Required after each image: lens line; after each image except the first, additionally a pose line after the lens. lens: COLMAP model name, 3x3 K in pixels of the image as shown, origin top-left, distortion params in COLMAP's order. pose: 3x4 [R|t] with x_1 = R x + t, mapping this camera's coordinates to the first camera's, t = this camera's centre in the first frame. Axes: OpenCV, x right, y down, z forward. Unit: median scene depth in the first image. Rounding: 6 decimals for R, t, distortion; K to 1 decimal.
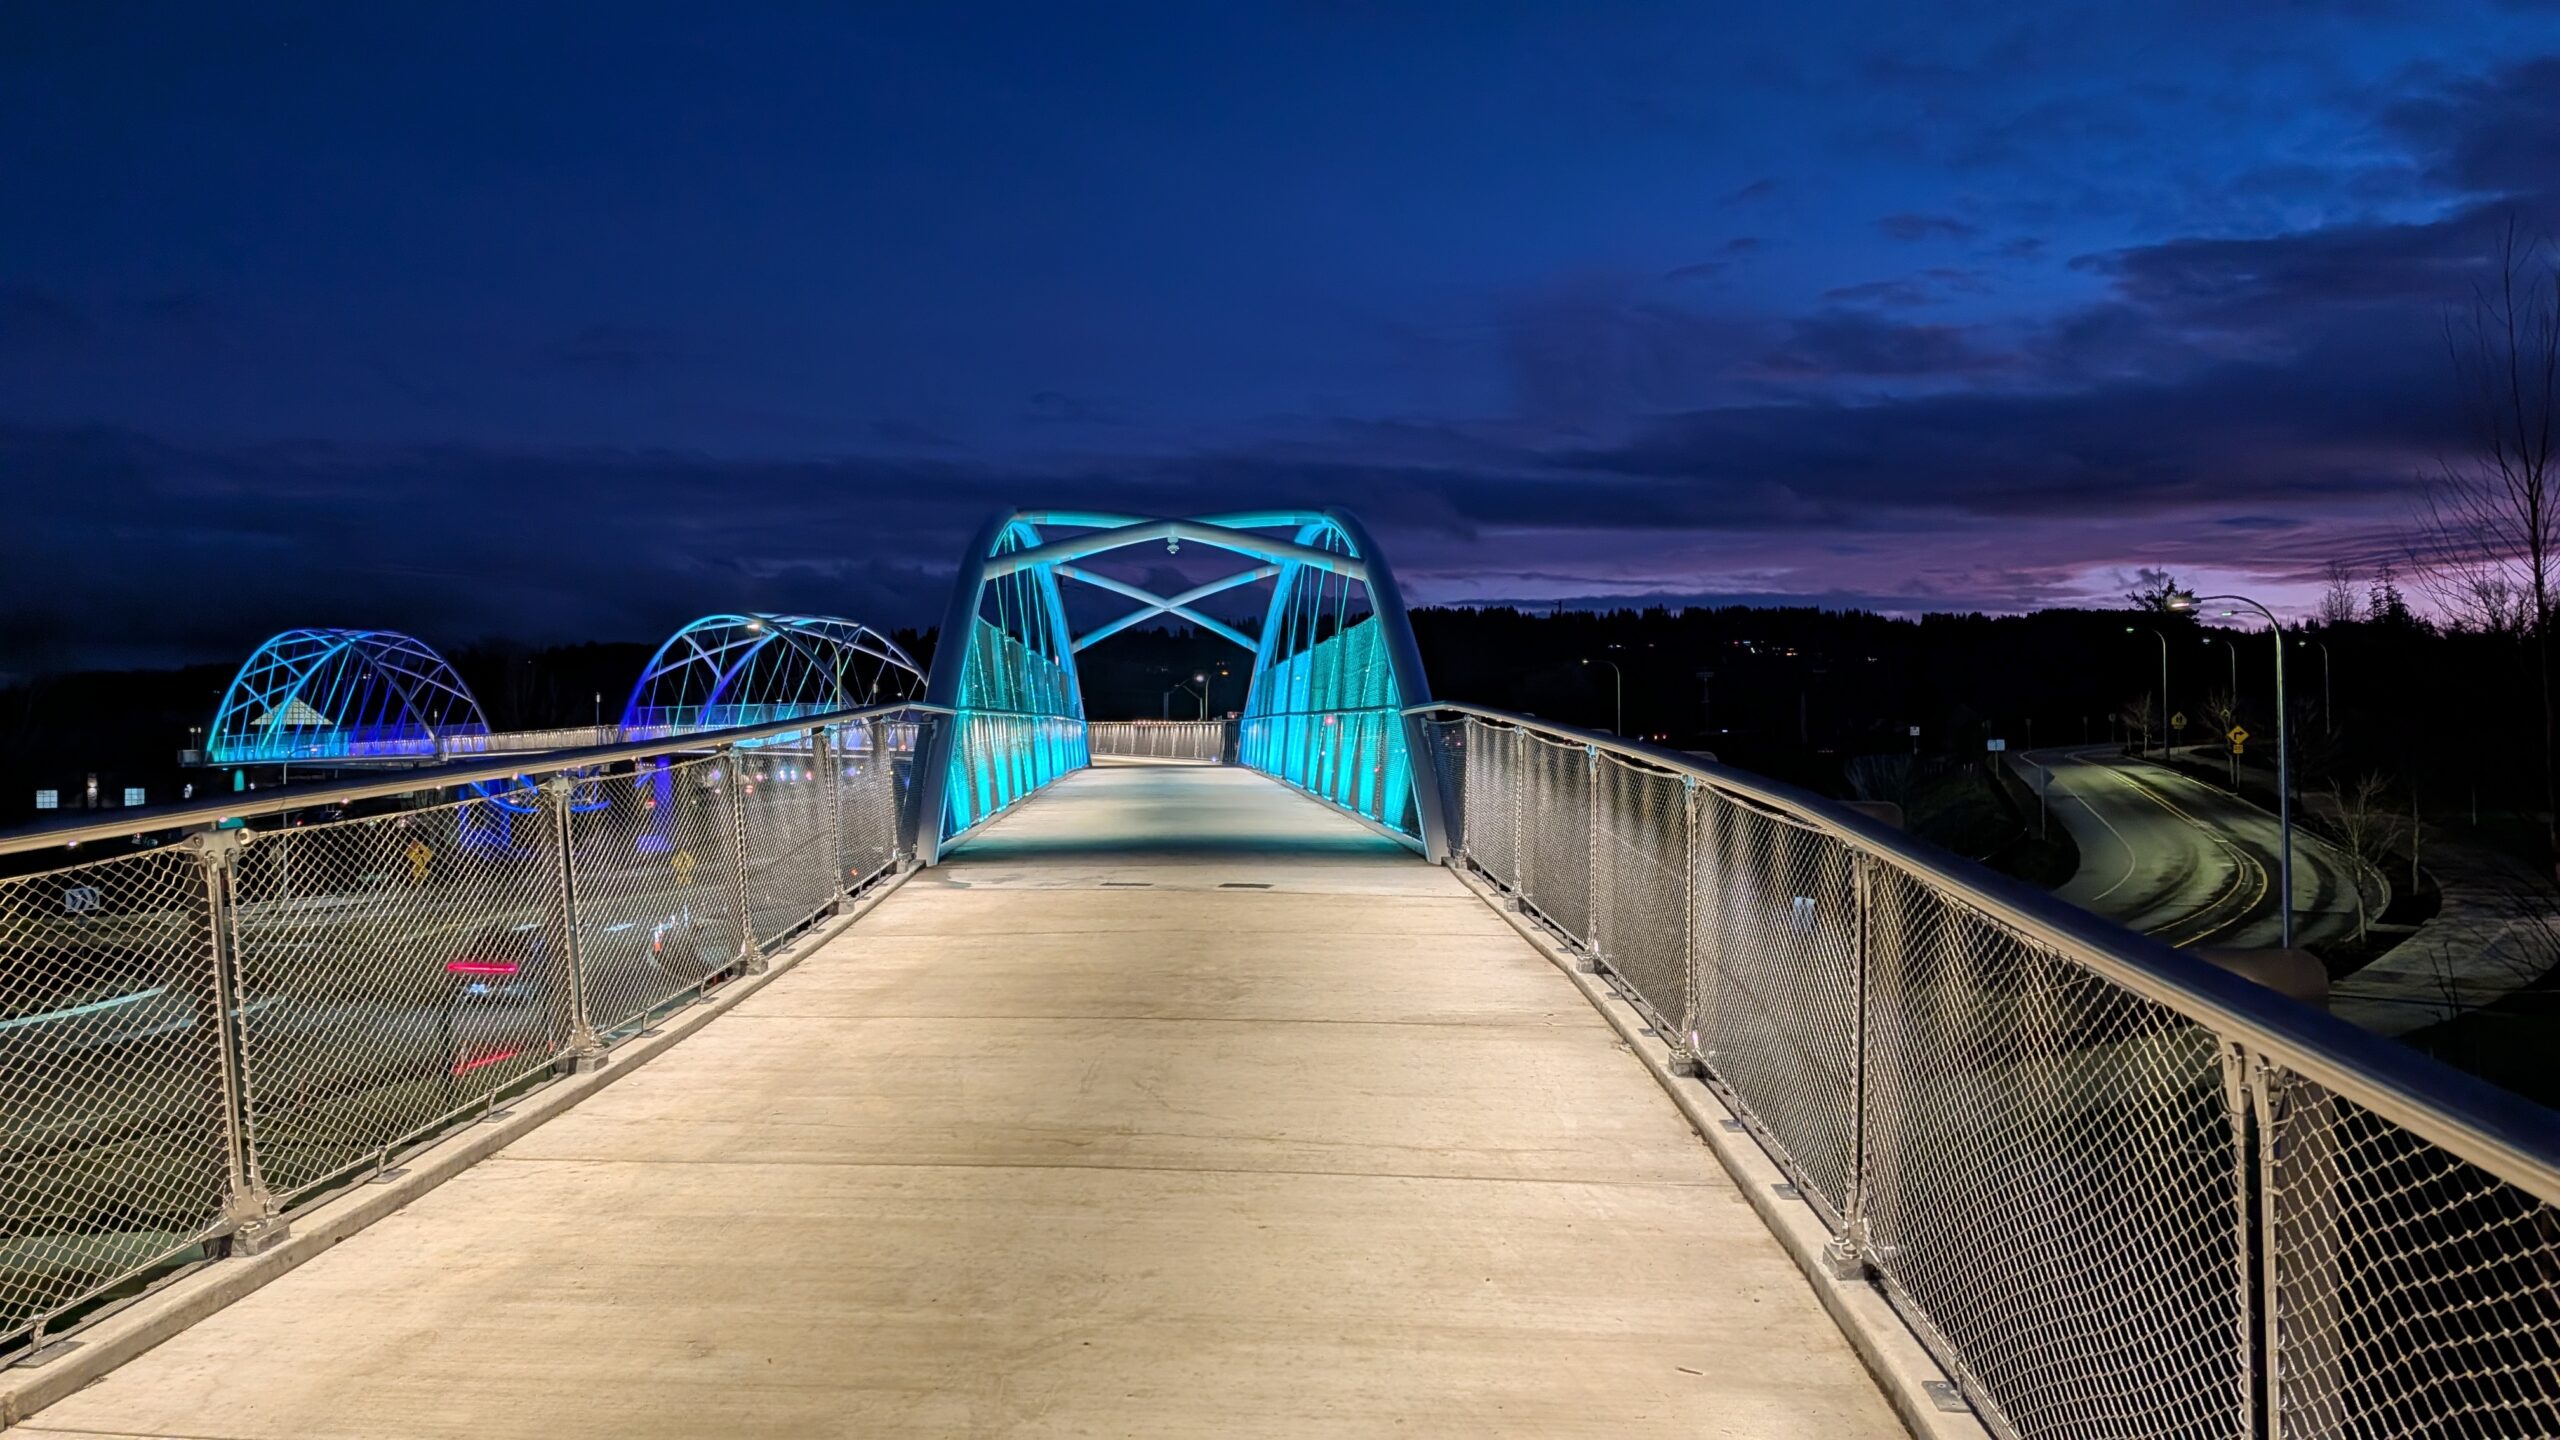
lens RADIAL K [[1847.8, 0, 1280.0], [0, 1847.8, 720.0], [0, 0, 1]] dist [0.025065, 0.000681]
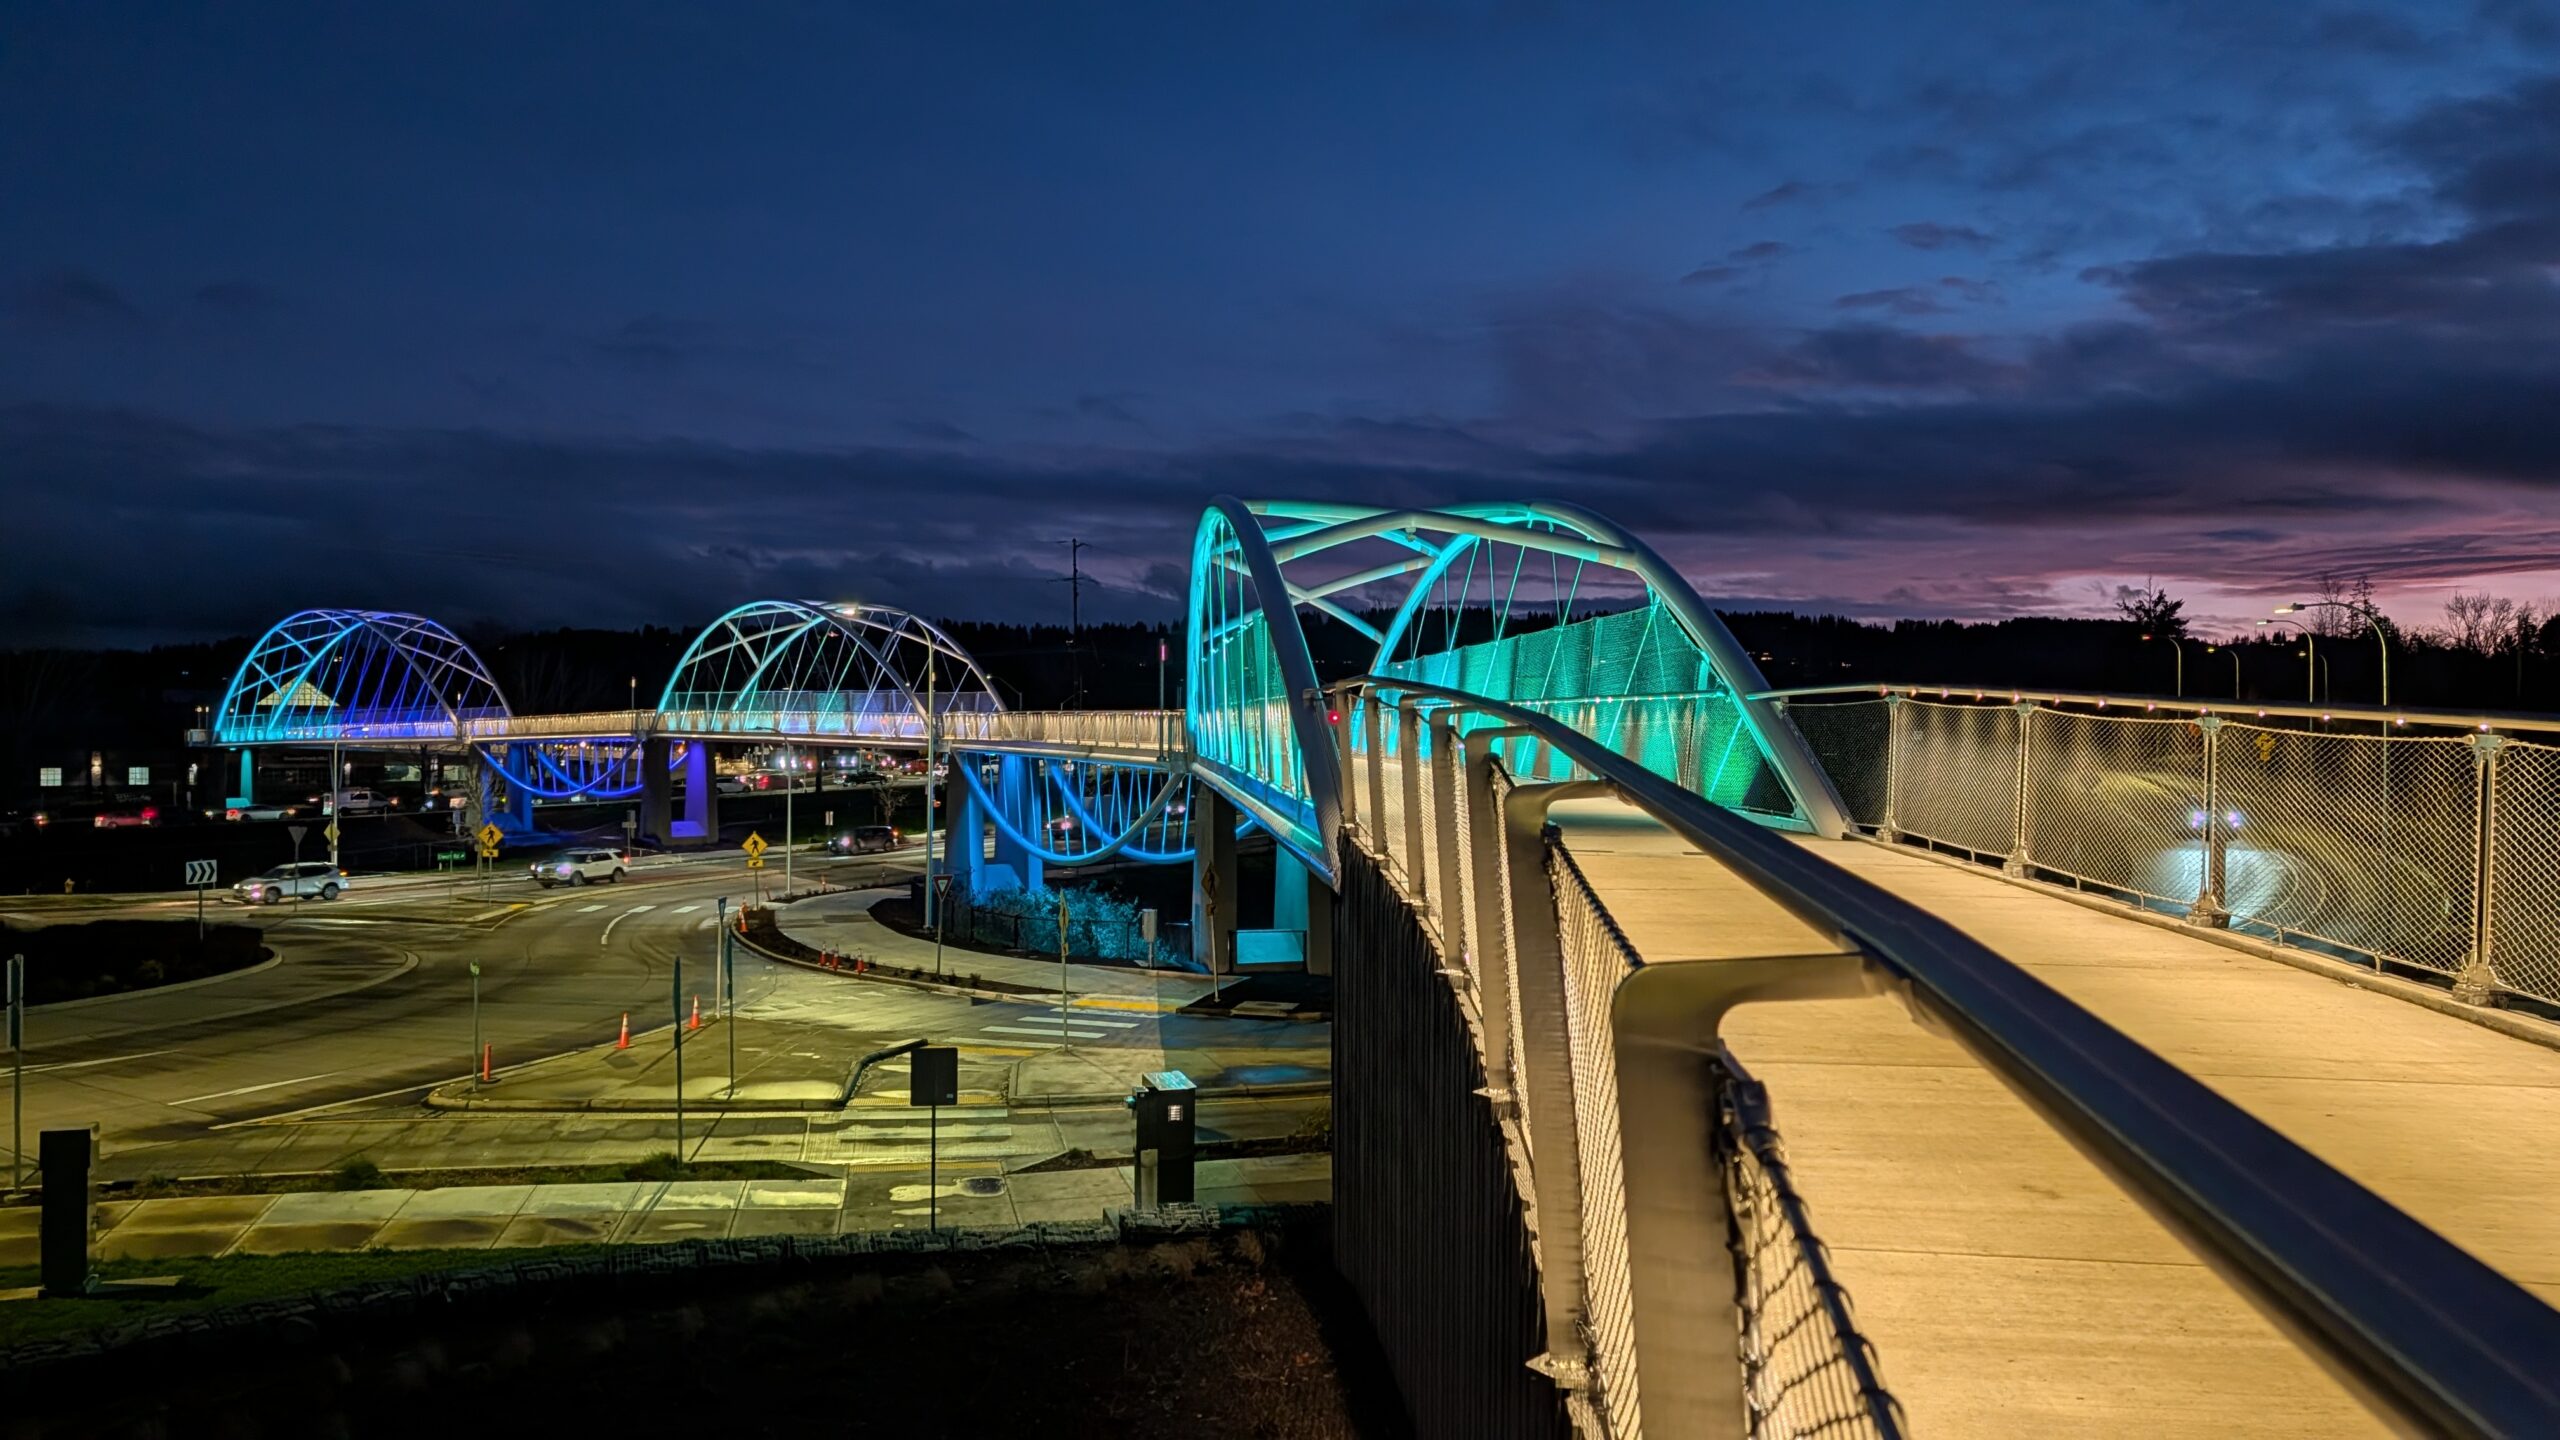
lens RADIAL K [[1847.8, 0, 1280.0], [0, 1847.8, 720.0], [0, 0, 1]] dist [0.025065, 0.000681]
pose [[0.999792, 0.014615, 0.014207, -0.025705], [-0.014637, 0.999892, 0.001444, 0.001394], [-0.014184, -0.001652, 0.999898, -0.005433]]
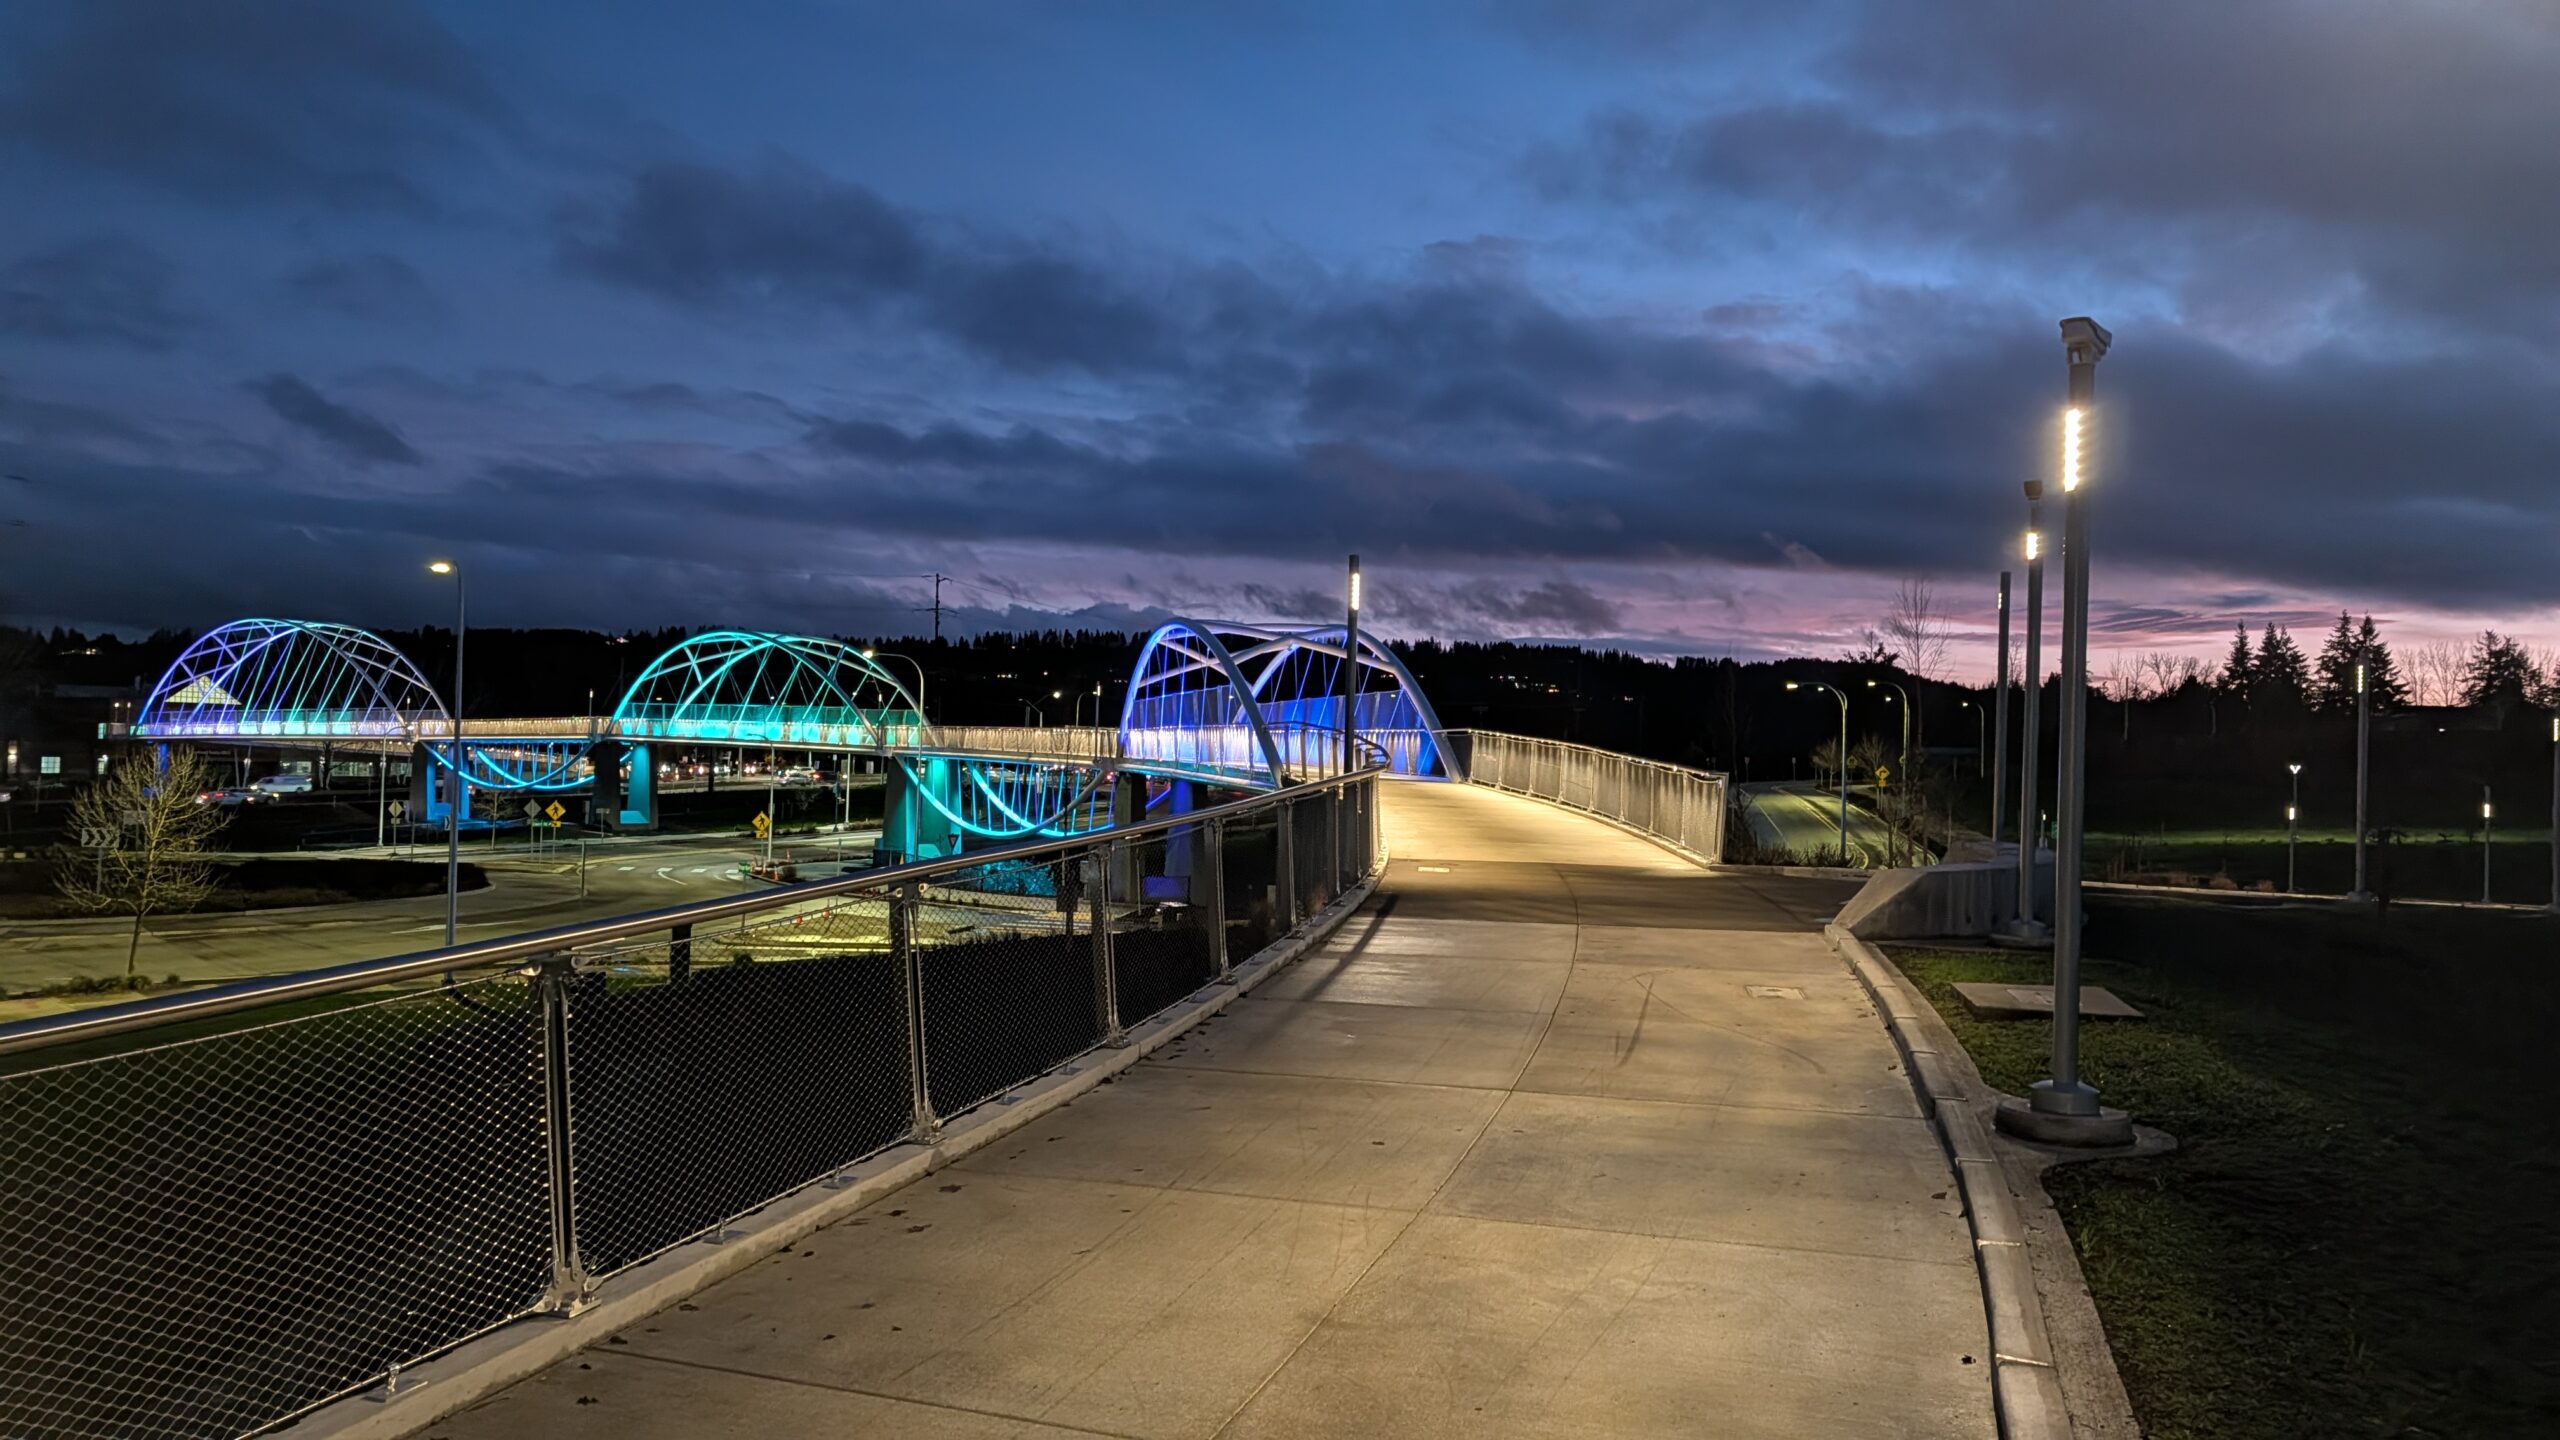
lens RADIAL K [[1847.8, 0, 1251.3], [0, 1847.8, 712.5], [0, 0, 1]] dist [0.025142, 0.002721]
pose [[0.993340, 0.040298, 0.107939, -0.057744], [-0.038729, 0.999112, -0.016593, 0.002863], [-0.108512, 0.012302, 0.994019, -0.193533]]
